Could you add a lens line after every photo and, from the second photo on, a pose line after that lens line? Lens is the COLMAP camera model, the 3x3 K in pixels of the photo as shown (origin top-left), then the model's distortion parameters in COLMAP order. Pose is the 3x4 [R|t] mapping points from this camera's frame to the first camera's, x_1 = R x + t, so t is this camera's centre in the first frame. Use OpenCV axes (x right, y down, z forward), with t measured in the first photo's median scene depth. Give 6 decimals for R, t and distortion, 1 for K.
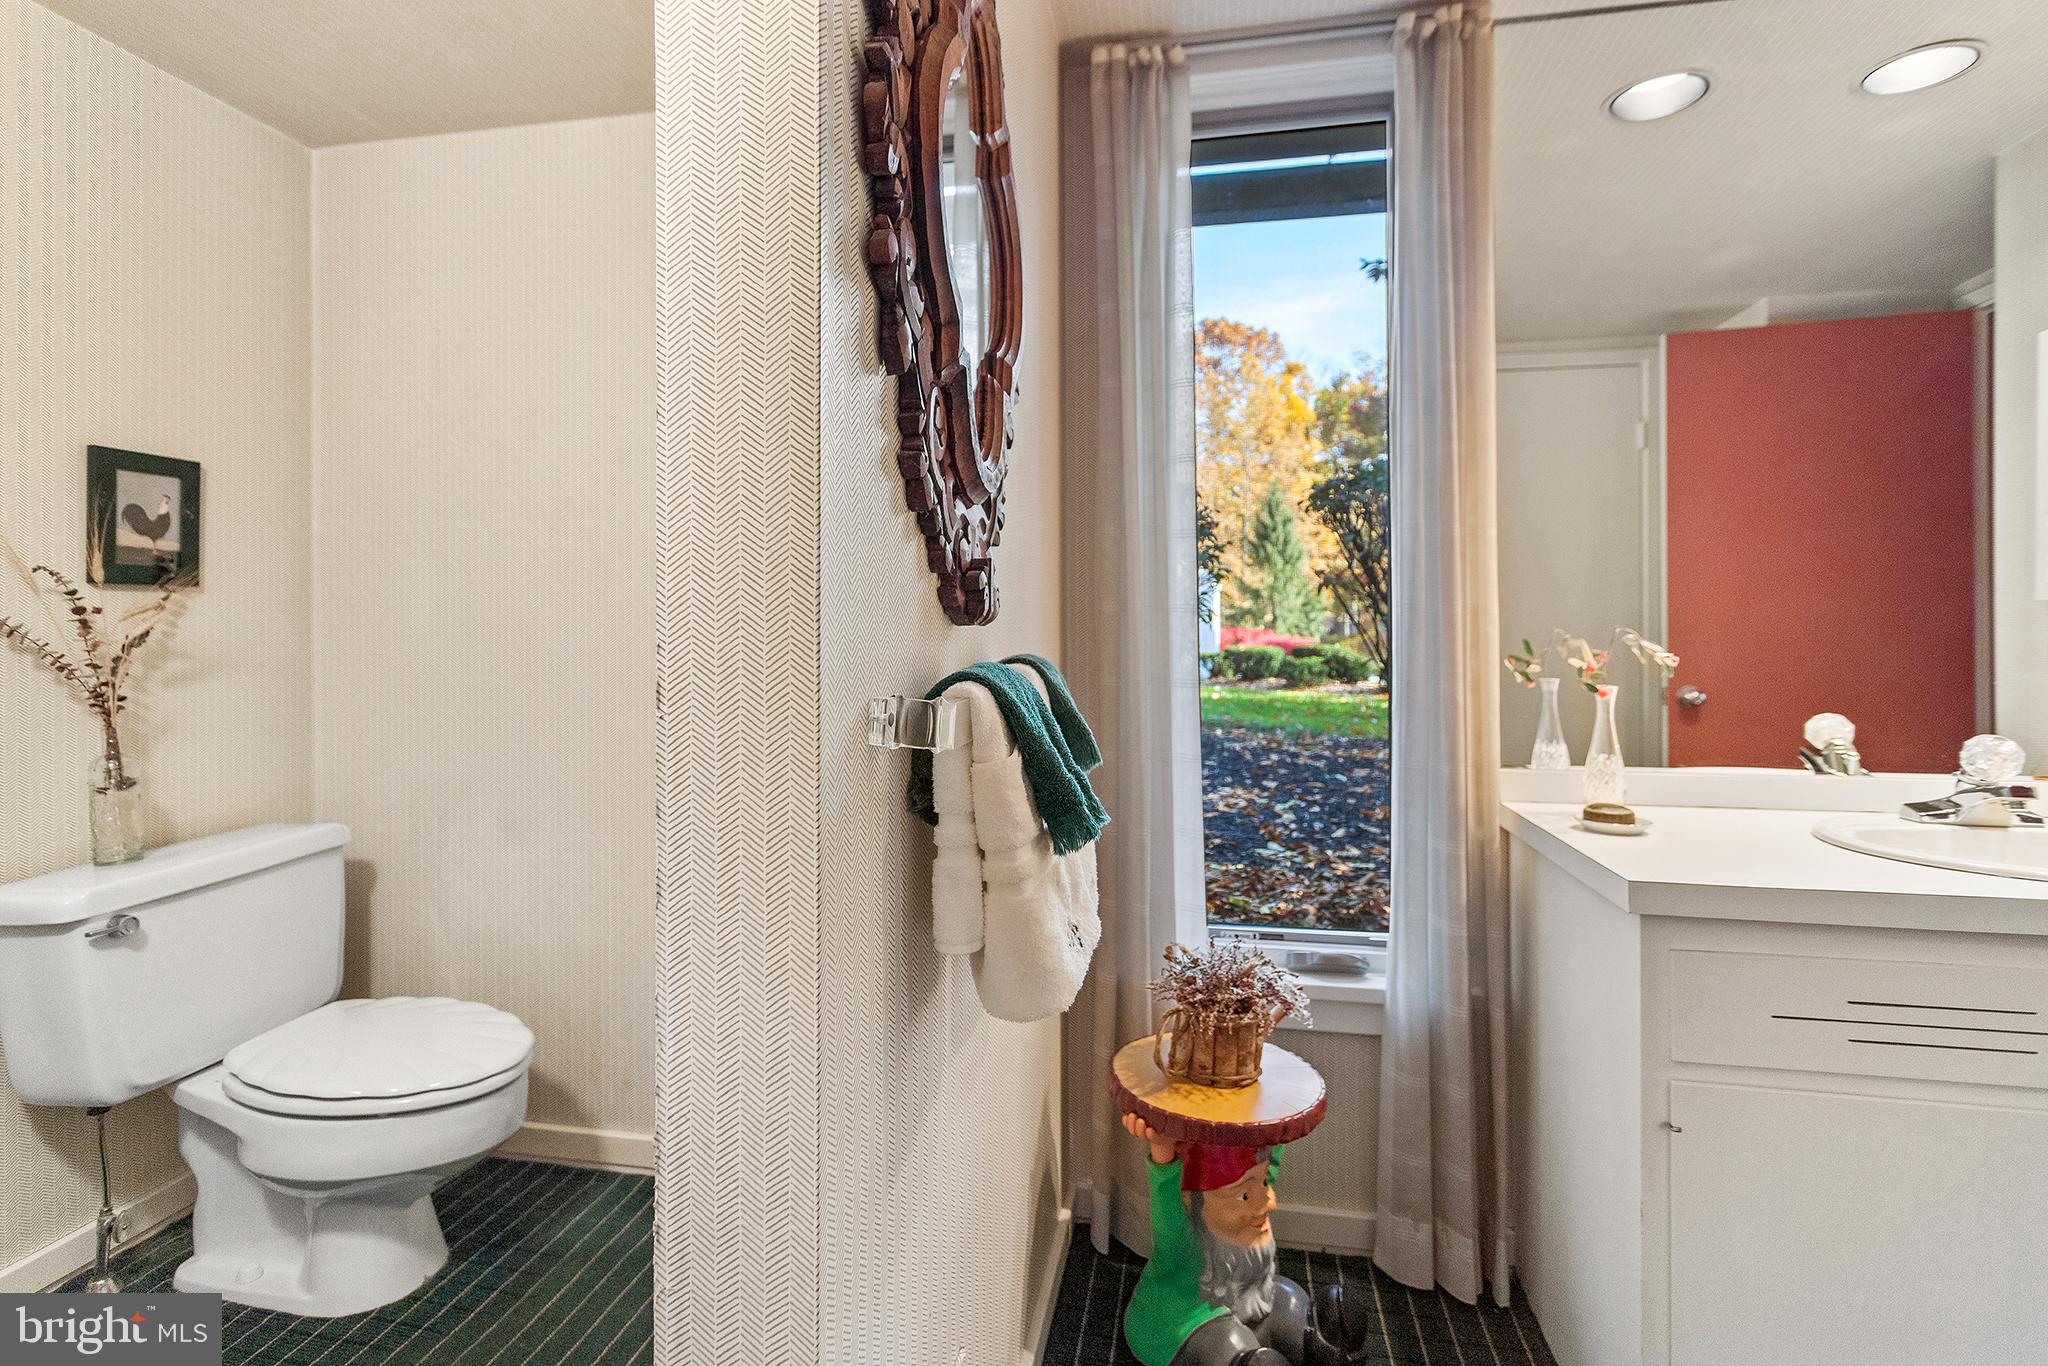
lens RADIAL K [[1013.5, 0, 1016.0], [0, 1013.5, 639.2], [0, 0, 1]] dist [0.001295, 0.001174]
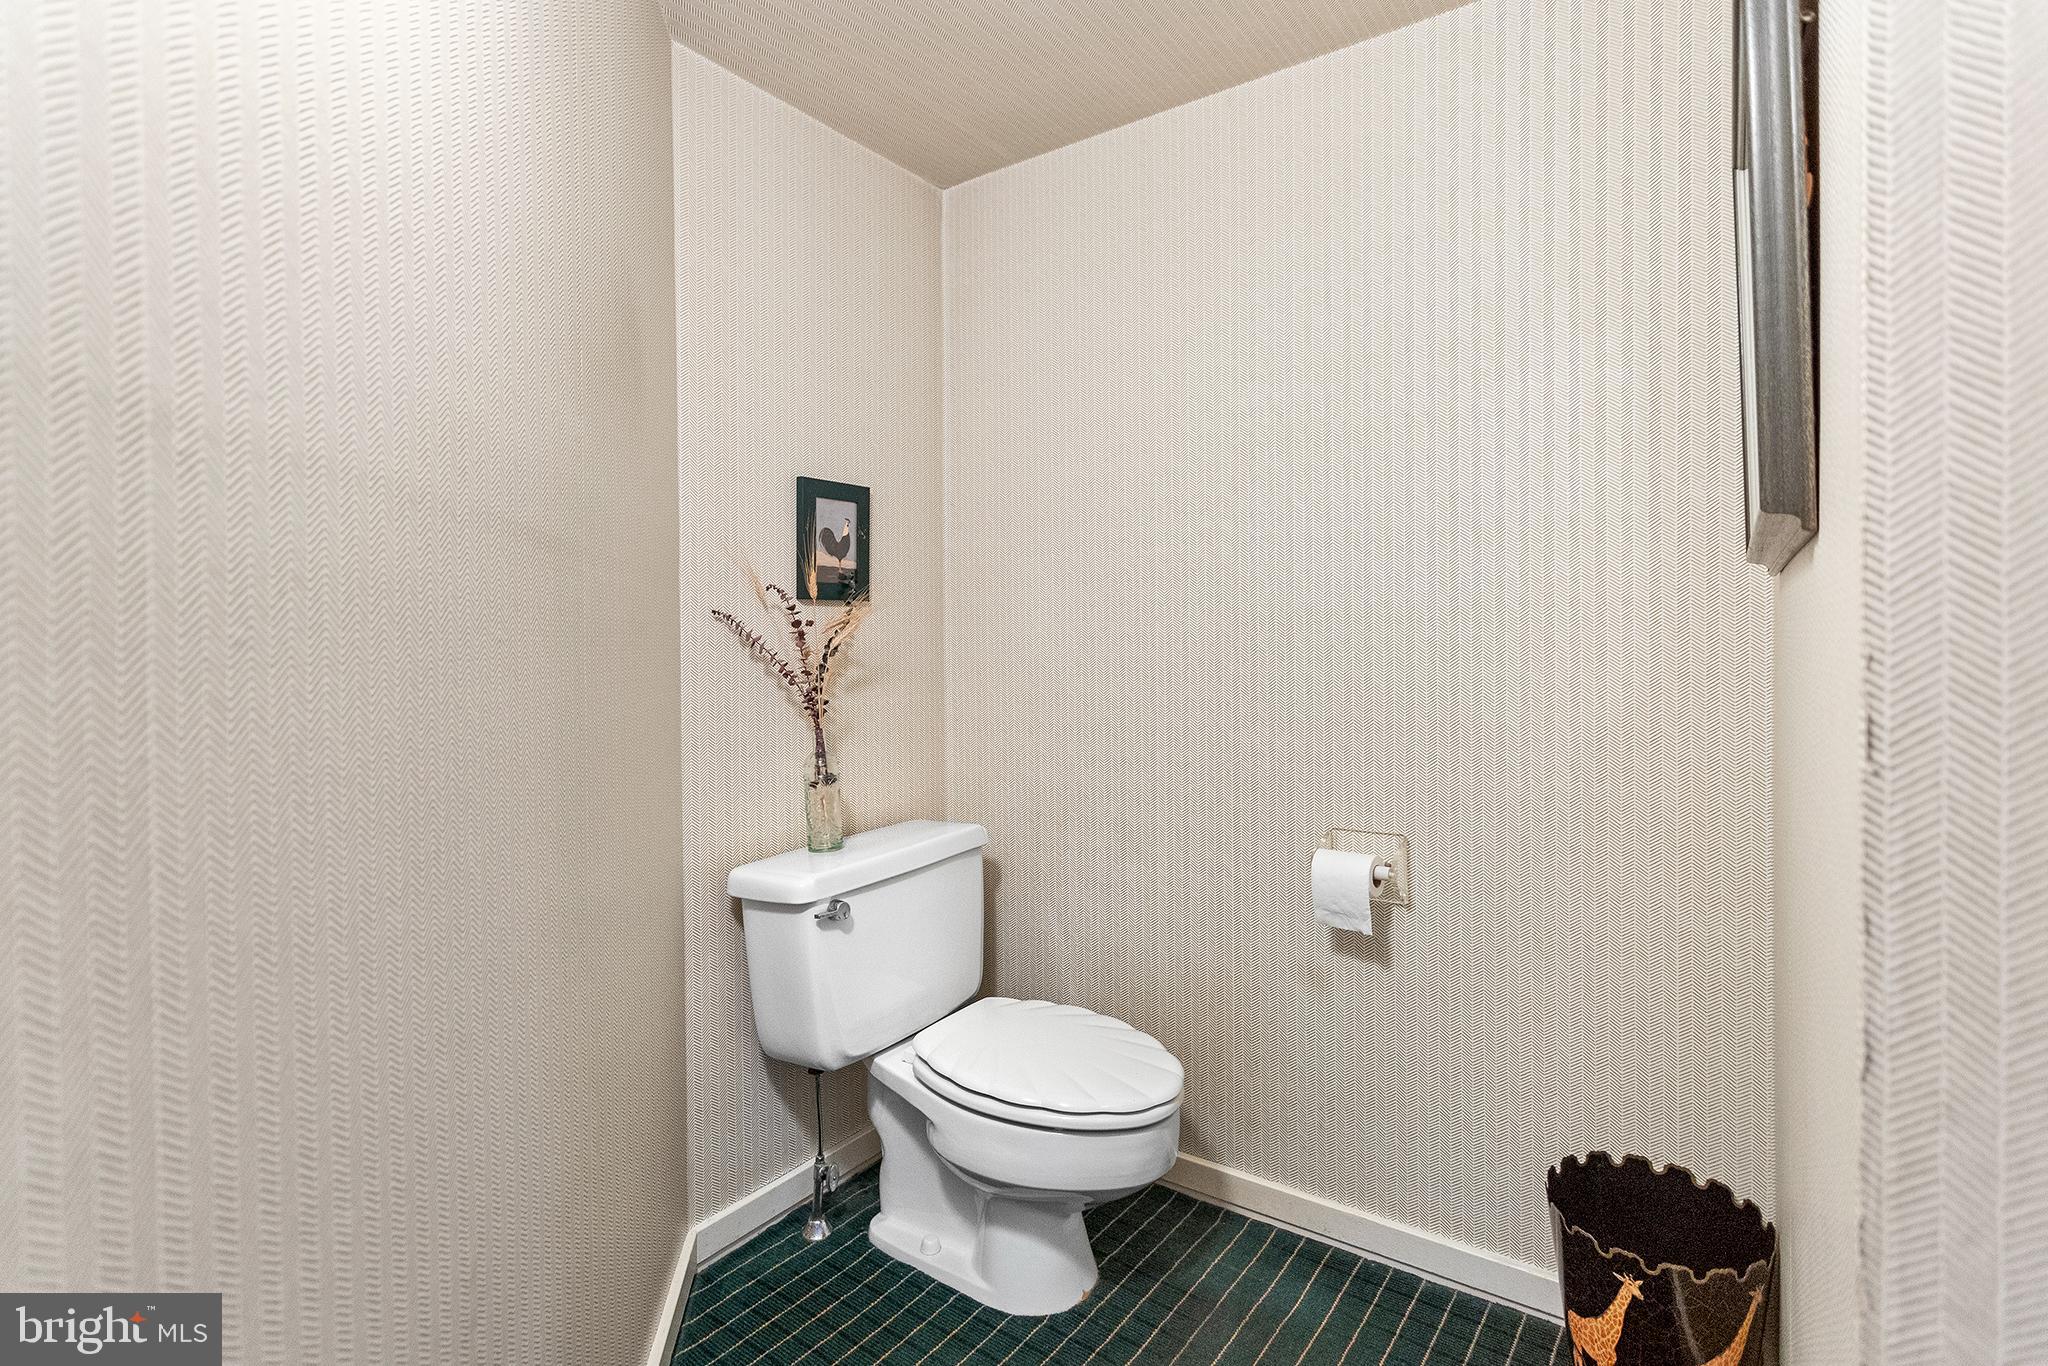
lens RADIAL K [[999.8, 0, 1029.3], [0, 999.8, 658.1], [0, 0, 1]] dist [-0.004132, 0.000115]
pose [[0.911637, 0.001348, -0.410994, -0.227628], [0.002891, 0.999949, 0.009694, 0.000055], [0.410986, -0.010025, 0.911587, 0.094946]]
